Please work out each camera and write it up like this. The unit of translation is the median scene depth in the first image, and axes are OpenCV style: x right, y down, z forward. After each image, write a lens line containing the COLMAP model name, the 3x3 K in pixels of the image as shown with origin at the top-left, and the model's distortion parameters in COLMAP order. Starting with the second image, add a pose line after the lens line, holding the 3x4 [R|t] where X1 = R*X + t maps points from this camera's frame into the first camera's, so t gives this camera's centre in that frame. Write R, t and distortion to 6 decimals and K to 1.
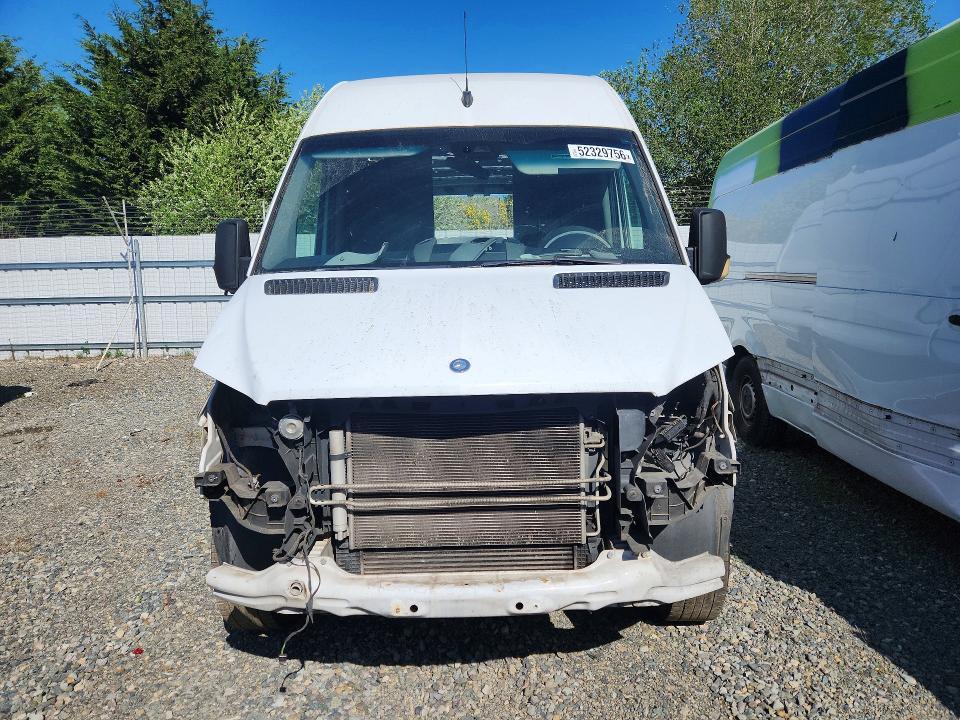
lens RADIAL K [[660.0, 0, 487.3], [0, 660.0, 353.4], [0, 0, 1]] dist [0.028587, -0.002336]
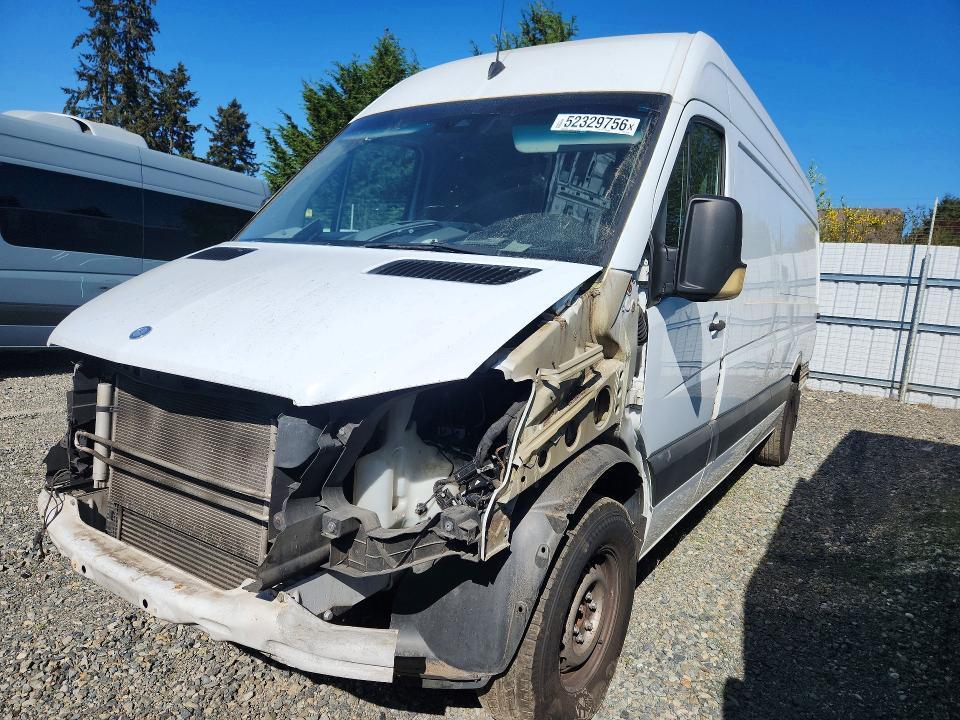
lens RADIAL K [[660.0, 0, 480.5], [0, 660.0, 364.6], [0, 0, 1]] dist [0.028587, -0.002336]
pose [[0.836768, 0.153454, -0.525615, 0.784988], [-0.153966, 0.987136, 0.043085, -0.047608], [0.525465, 0.044874, 0.849631, 0.409533]]
